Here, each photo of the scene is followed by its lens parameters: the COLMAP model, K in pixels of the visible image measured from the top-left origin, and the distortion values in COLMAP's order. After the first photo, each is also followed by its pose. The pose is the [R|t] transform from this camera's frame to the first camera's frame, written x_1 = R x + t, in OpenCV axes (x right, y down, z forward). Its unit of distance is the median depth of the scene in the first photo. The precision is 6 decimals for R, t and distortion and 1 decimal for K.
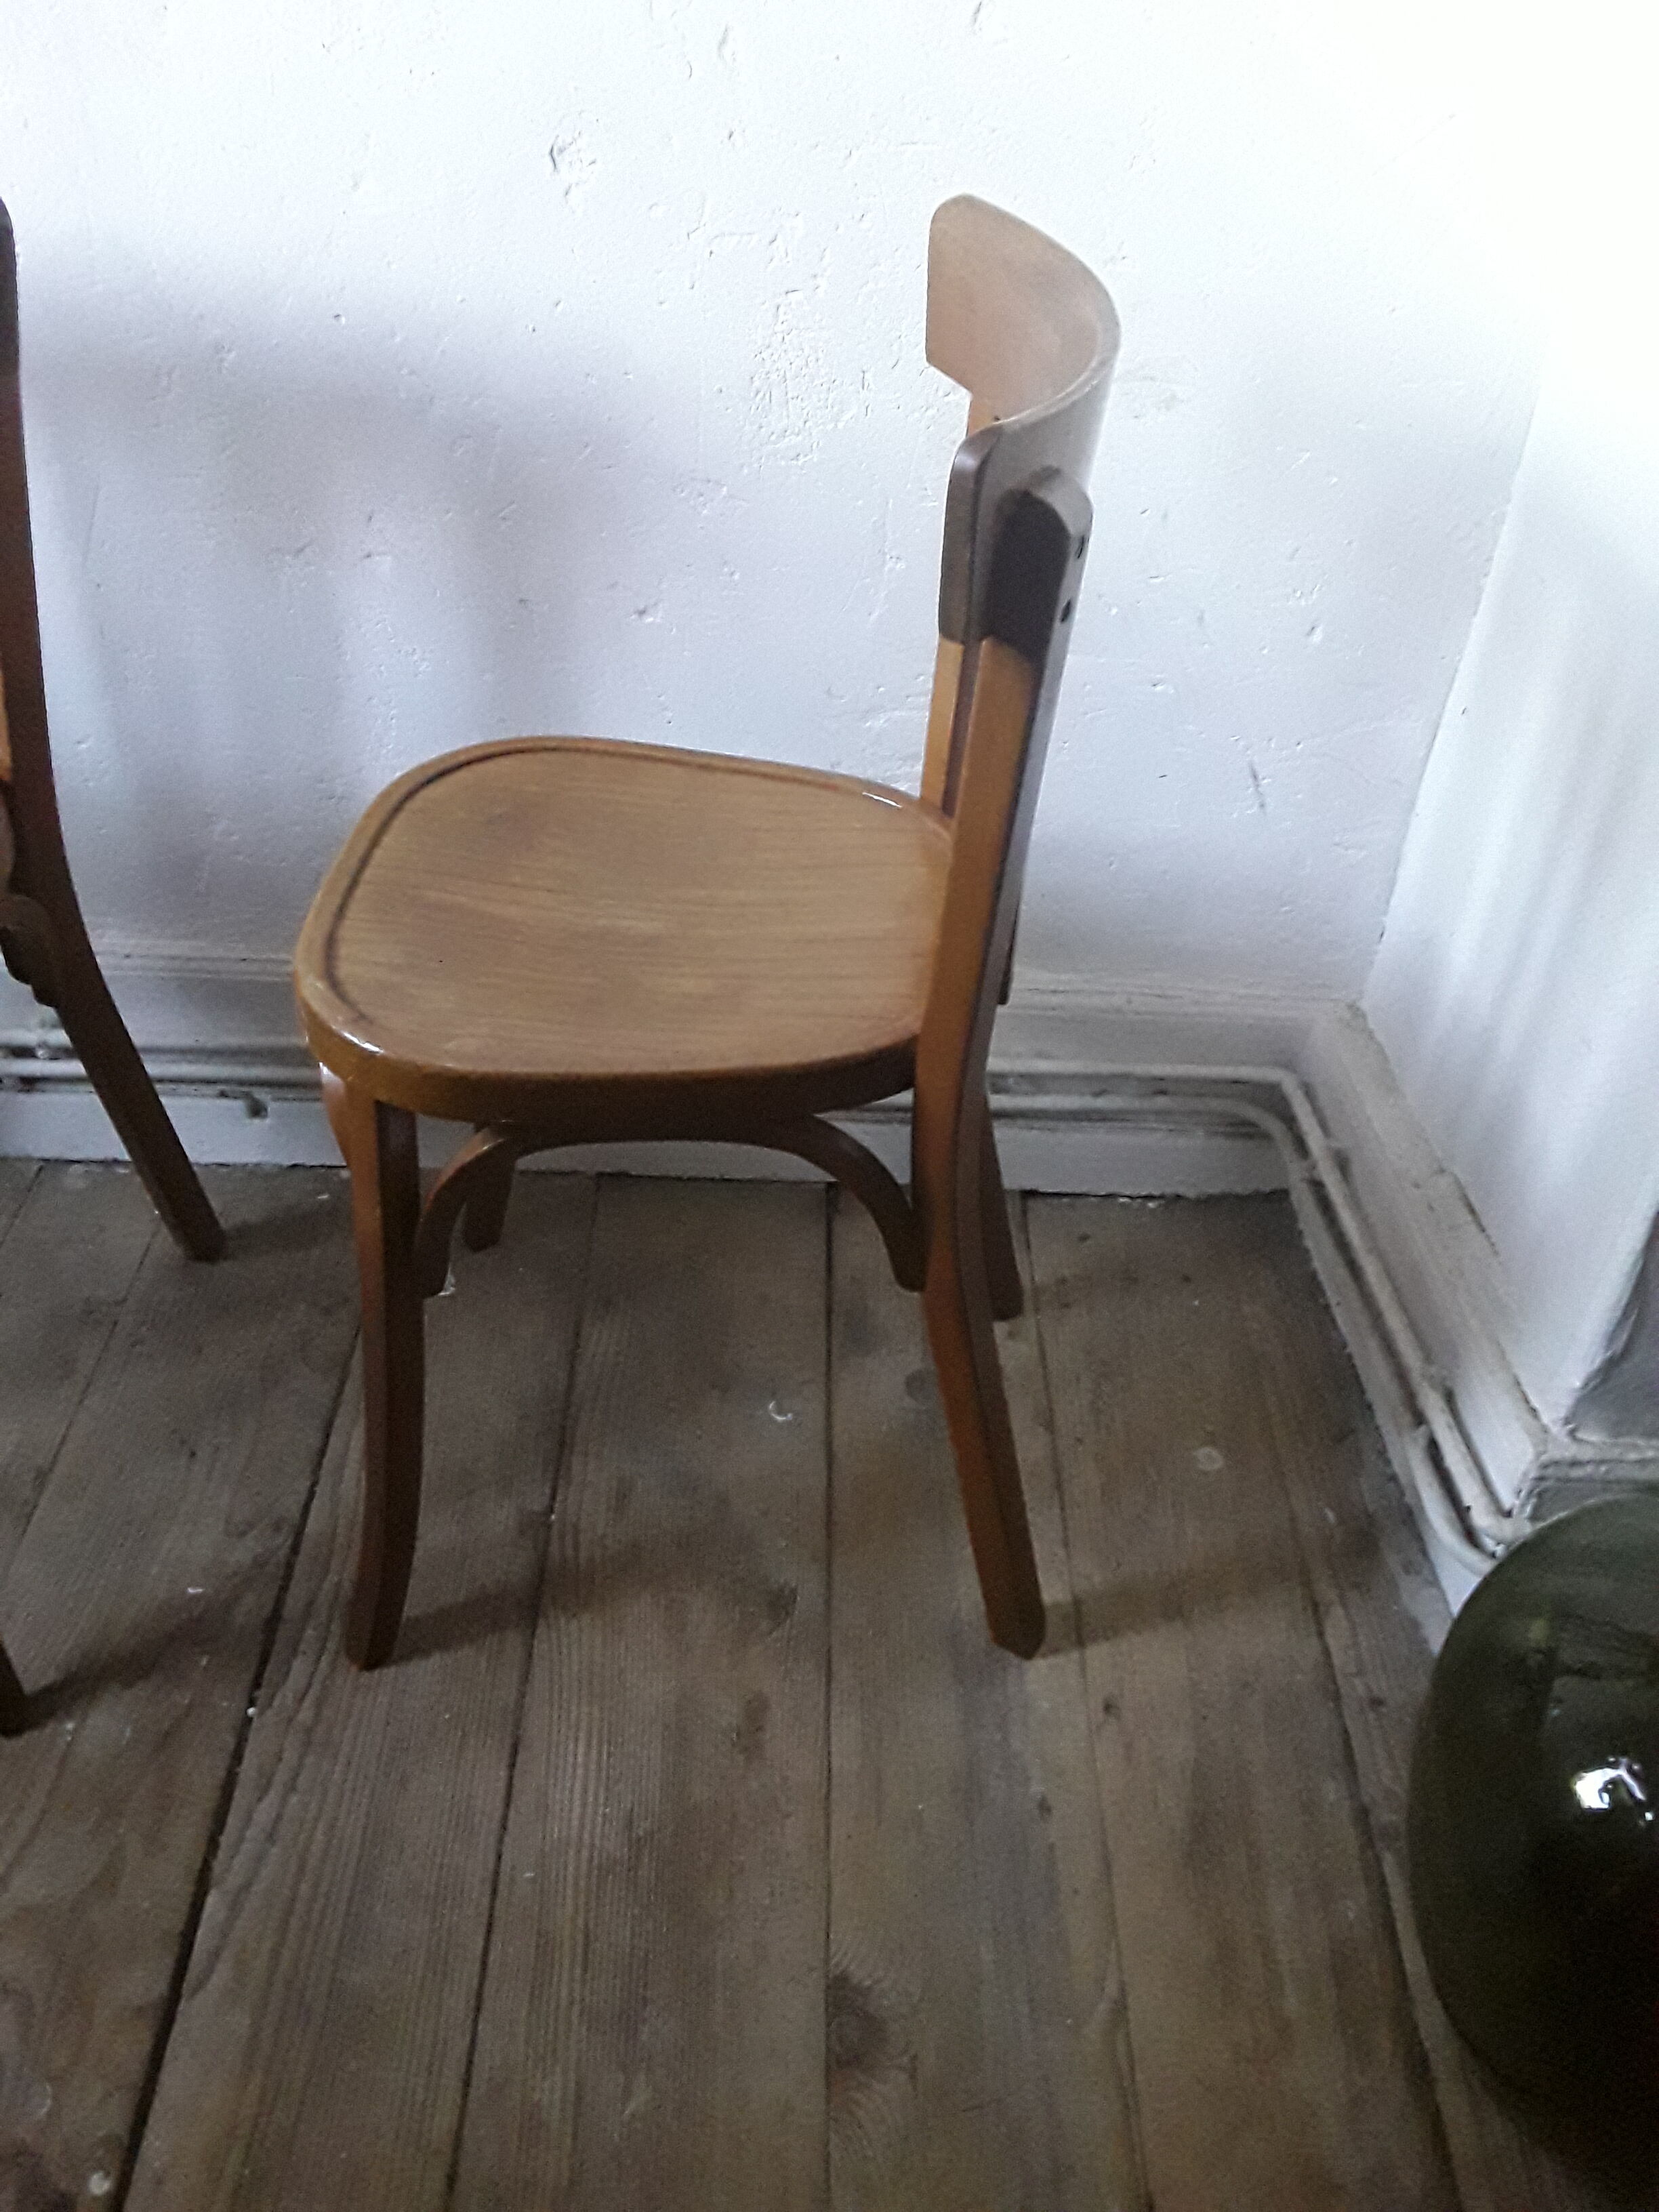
lens RADIAL K [[1844.6, 0, 832.5], [0, 1844.6, 1068.9], [0, 0, 1]] dist [0.093060, -0.093038]
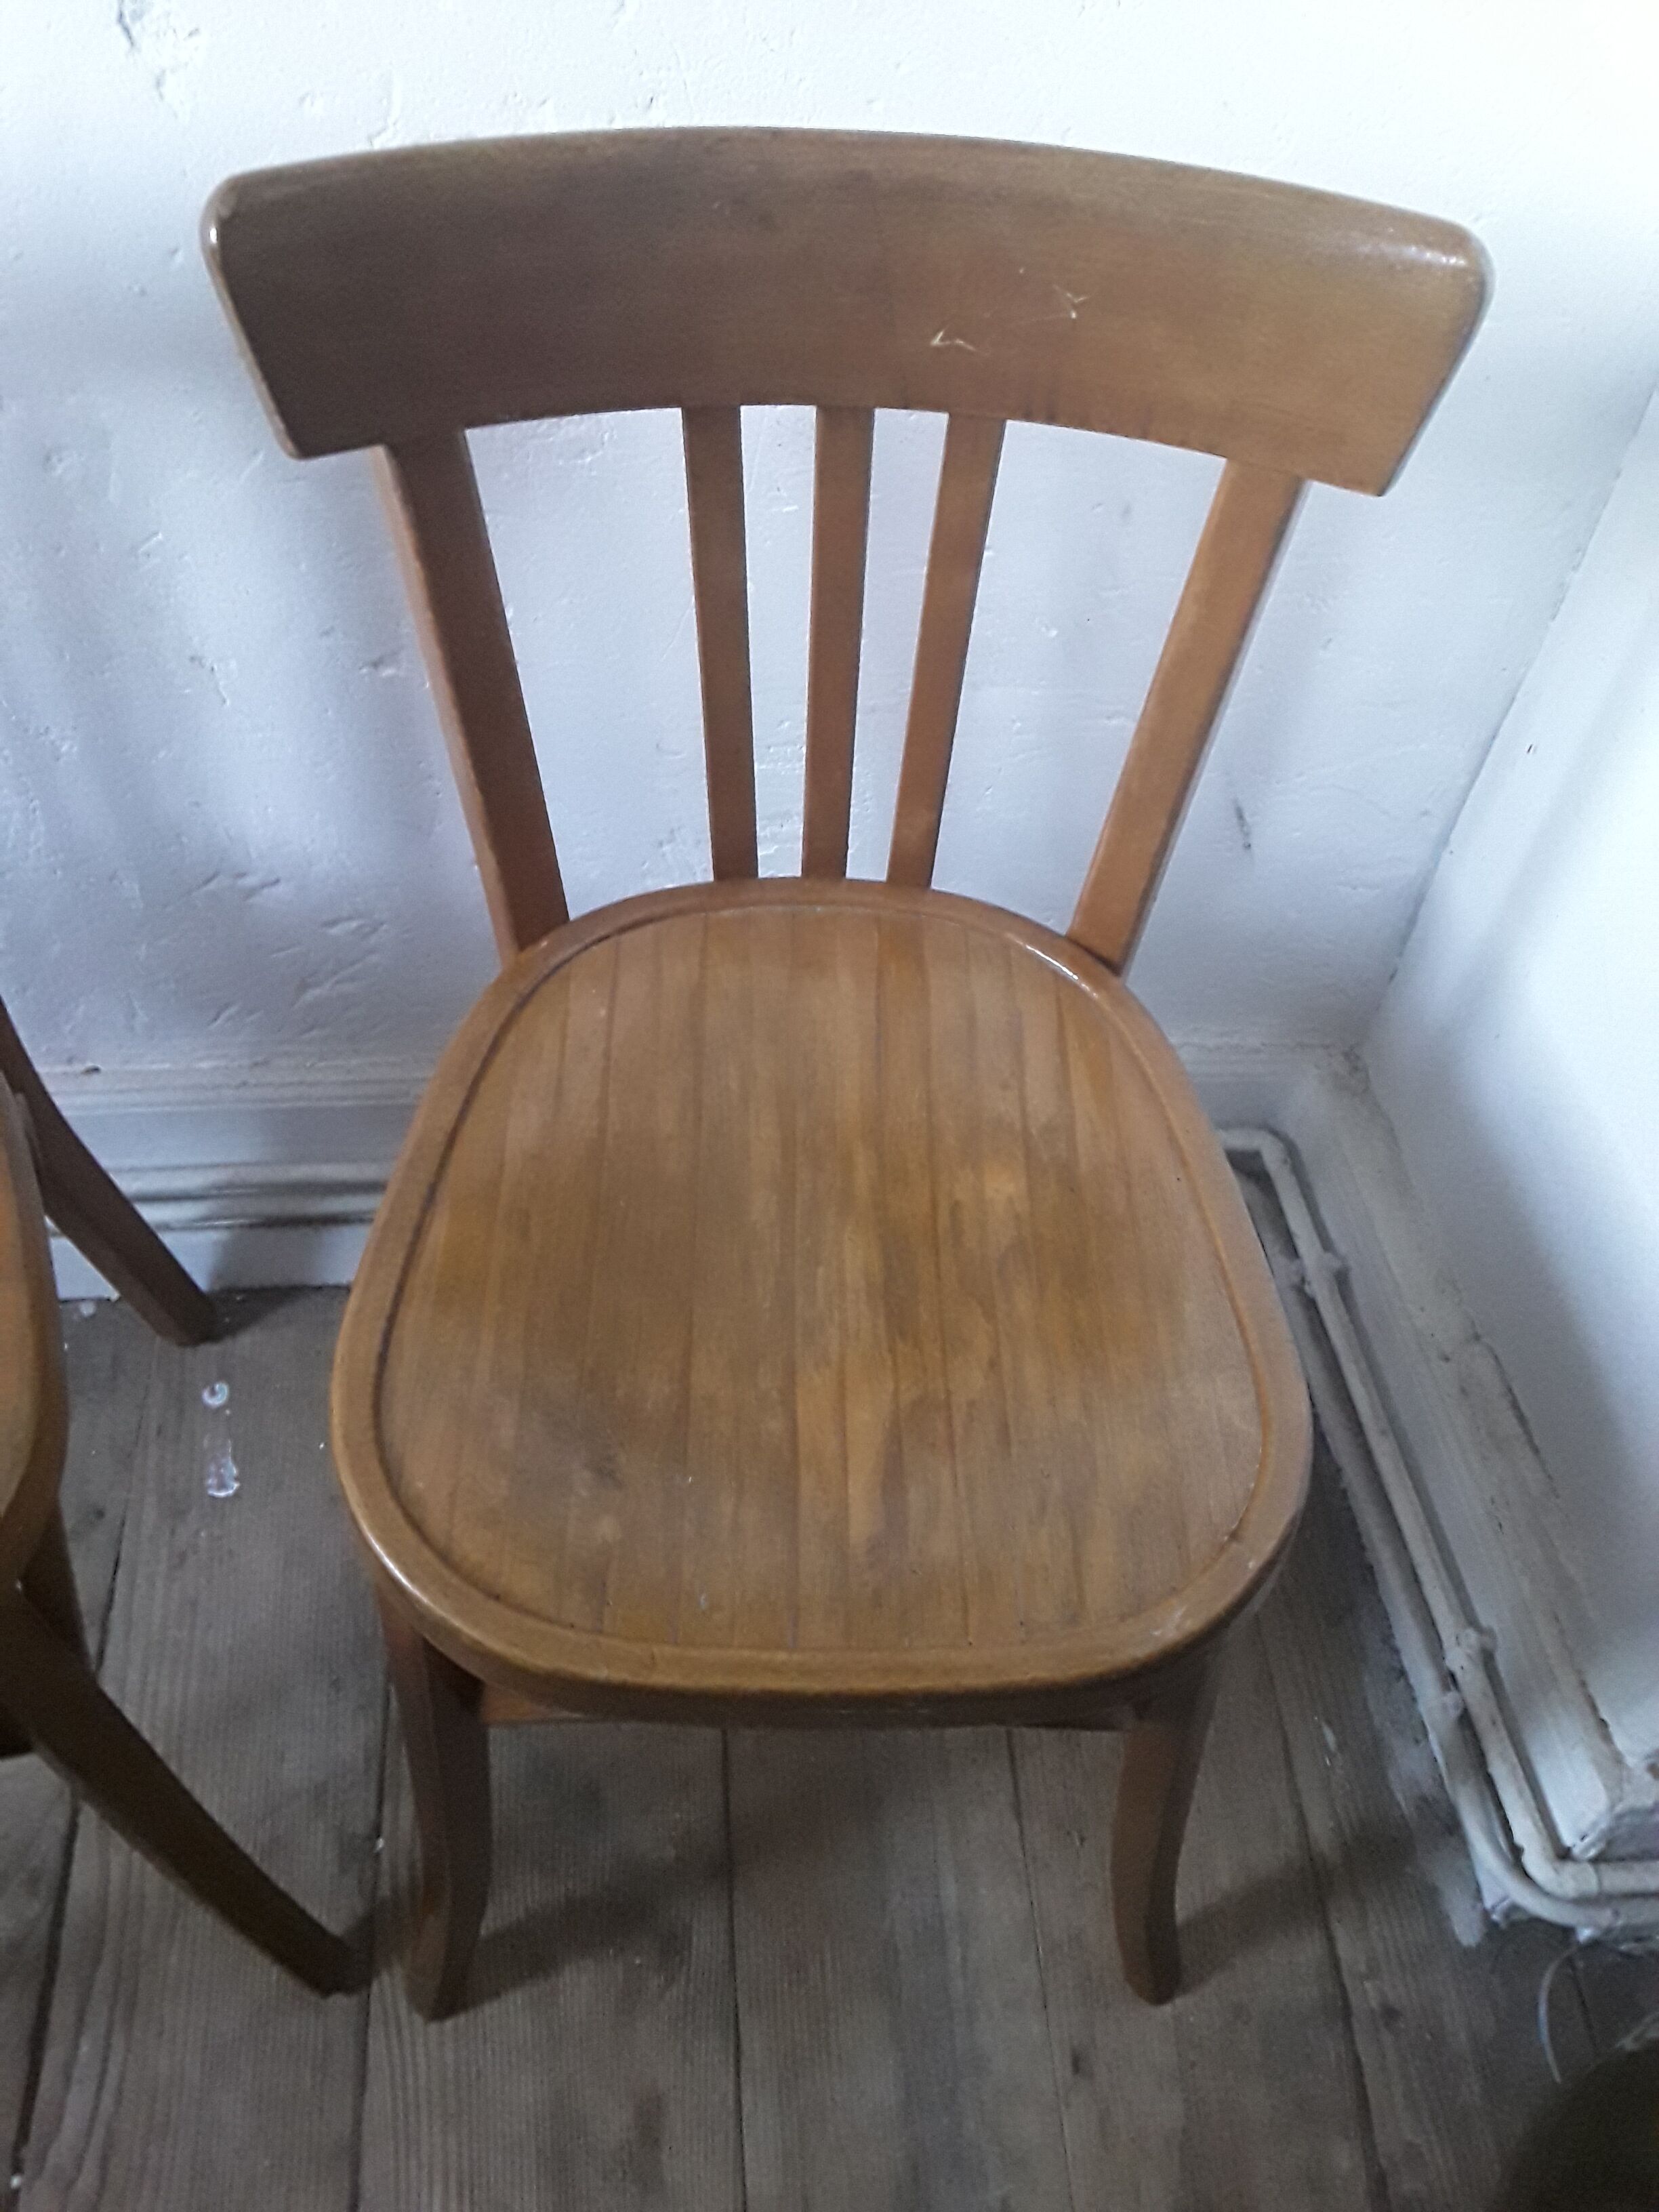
lens RADIAL K [[1844.6, 0, 825.2], [0, 1844.6, 1087.6], [0, 0, 1]] dist [0.093060, -0.093038]
pose [[0.996996, -0.060385, 0.048494, 0.022520], [0.045930, 0.965172, 0.257554, -0.298012], [-0.062357, -0.254553, 0.965046, 0.316326]]
